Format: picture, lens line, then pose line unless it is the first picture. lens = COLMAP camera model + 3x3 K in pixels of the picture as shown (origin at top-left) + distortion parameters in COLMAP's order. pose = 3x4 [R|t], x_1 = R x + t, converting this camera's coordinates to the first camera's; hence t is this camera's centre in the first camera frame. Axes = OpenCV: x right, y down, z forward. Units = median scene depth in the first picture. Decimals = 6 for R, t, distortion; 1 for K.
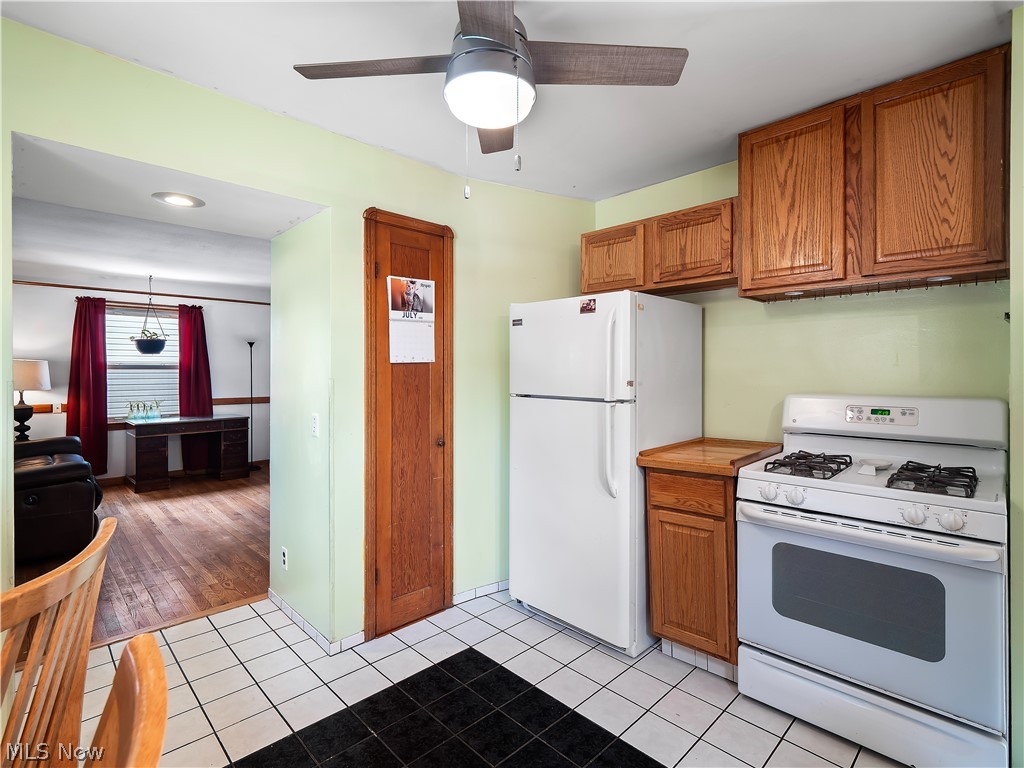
lens RADIAL K [[500.6, 0, 492.6], [0, 500.6, 367.5], [0, 0, 1]] dist [0.002104, 0.000065]
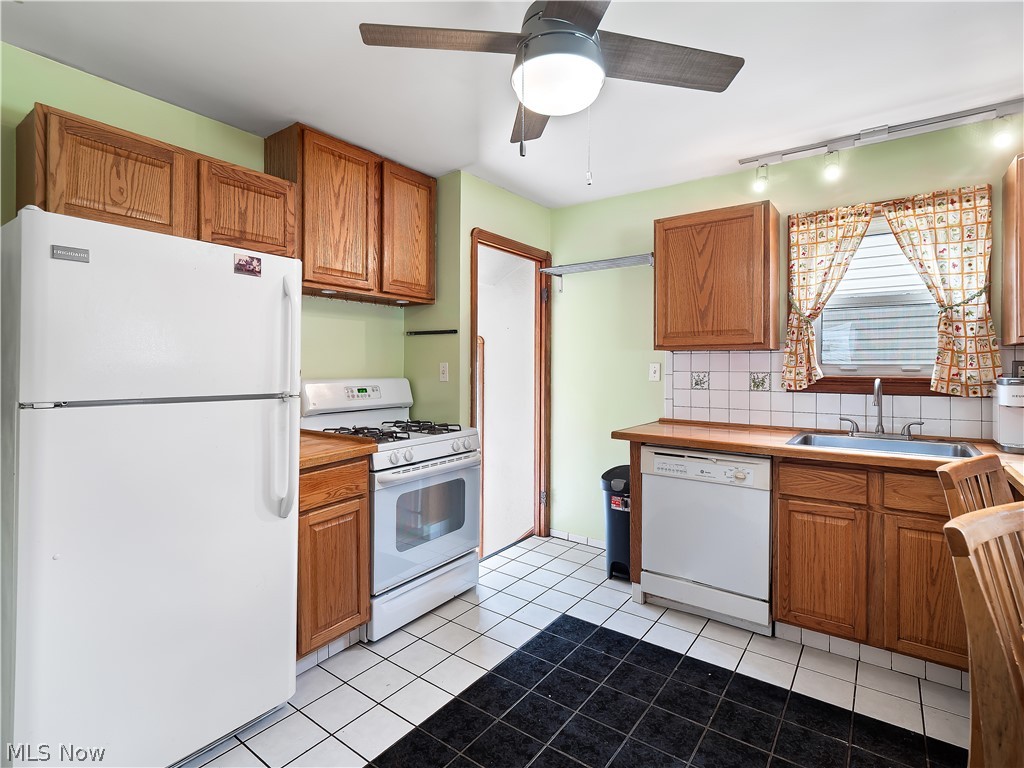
lens RADIAL K [[507.5, 0, 505.2], [0, 507.5, 365.4], [0, 0, 1]] dist [0.000240, -0.002069]
pose [[-0.173862, -0.001310, 0.984769, -0.634389], [-0.013603, 0.999907, -0.001072, 0.016344], [-0.984676, -0.013582, -0.173864, 0.836713]]
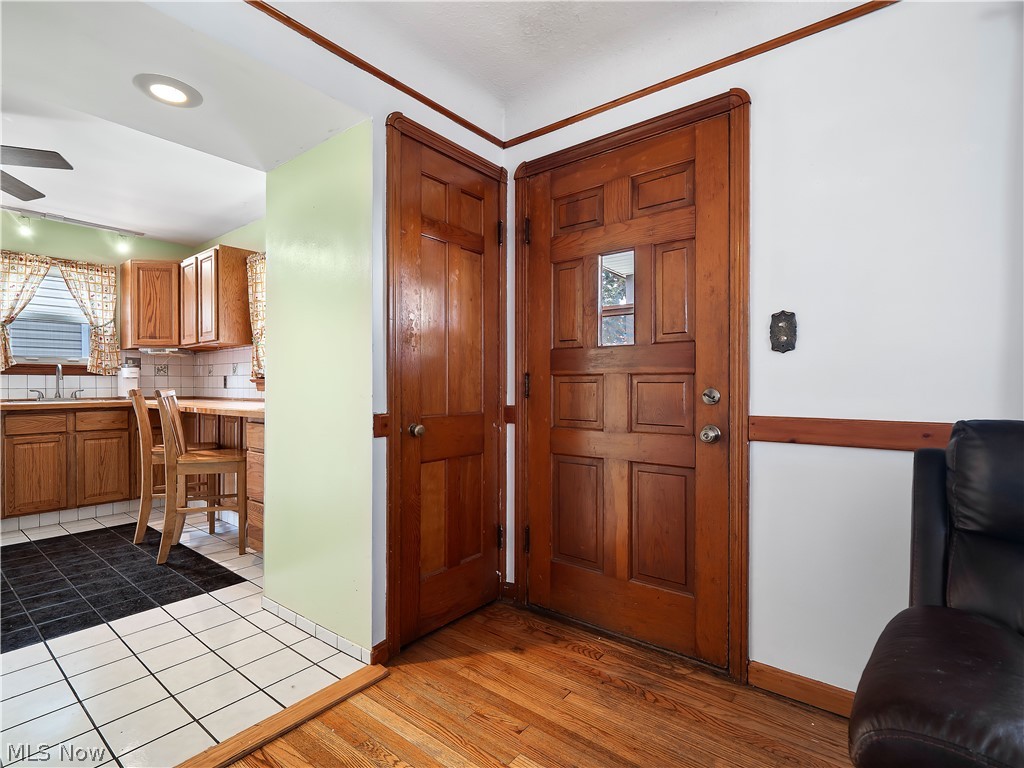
lens RADIAL K [[497.4, 0, 498.5], [0, 497.4, 387.3], [0, 0, 1]] dist [-0.000543, 0.000864]
pose [[-0.991417, -0.000280, -0.130738, -1.063674], [0.000459, 0.999984, -0.005622, 0.131480], [0.130737, -0.005634, -0.991401, 1.899889]]
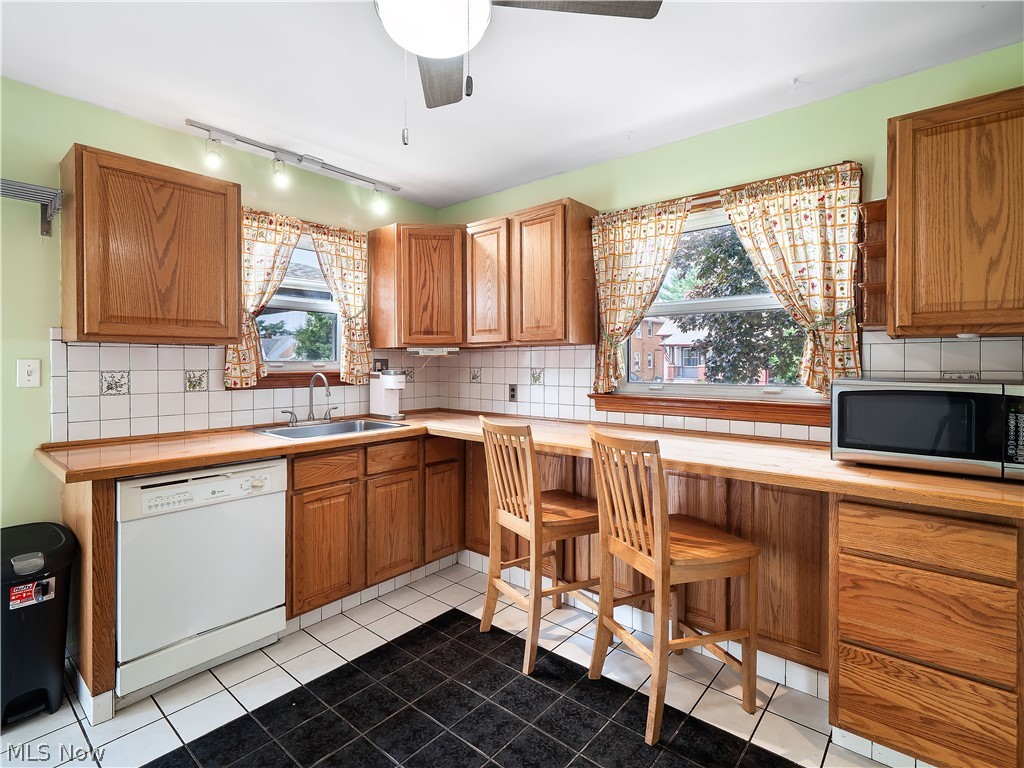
lens RADIAL K [[500.6, 0, 514.0], [0, 500.6, 365.3], [0, 0, 1]] dist [-0.000865, -0.000627]
pose [[-0.993716, 0.000980, -0.111926, -0.024076], [0.001588, 0.999984, -0.005343, 0.019808], [0.111919, -0.005487, -0.993702, 1.182431]]
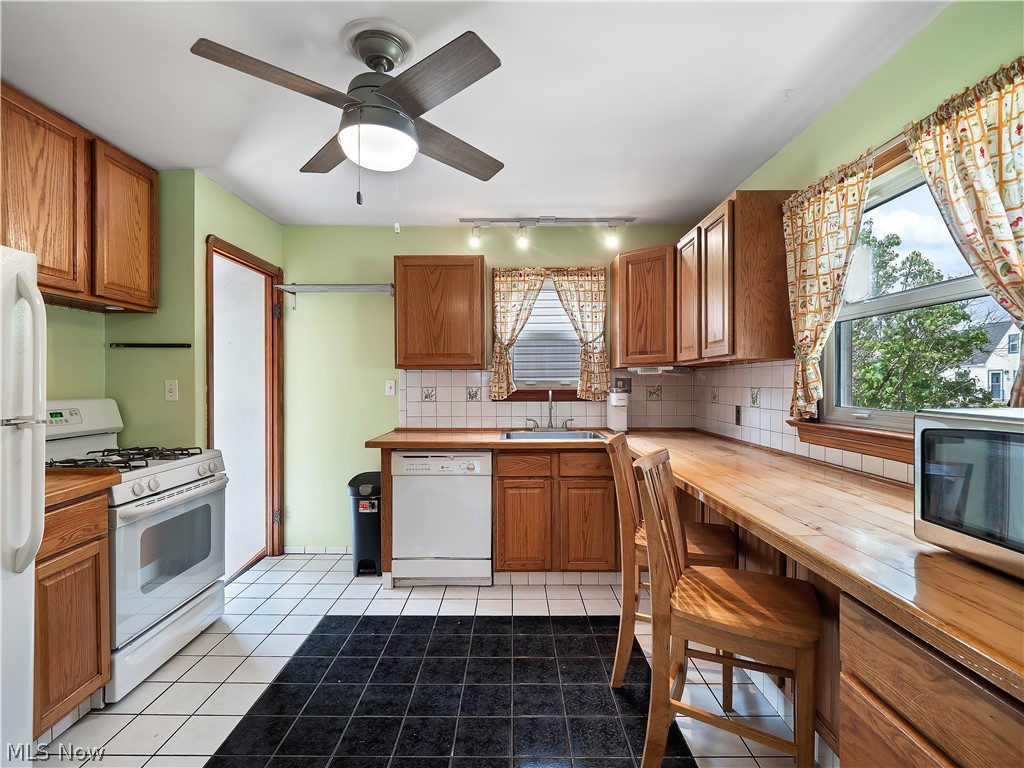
lens RADIAL K [[494.8, 0, 508.1], [0, 494.8, 384.9], [0, 0, 1]] dist [0.016157, -0.012722]
pose [[-0.723150, -0.003194, 0.690683, -0.674220], [-0.005676, 0.999983, -0.001319, 0.018494], [-0.690667, -0.004874, -0.723156, 1.076757]]
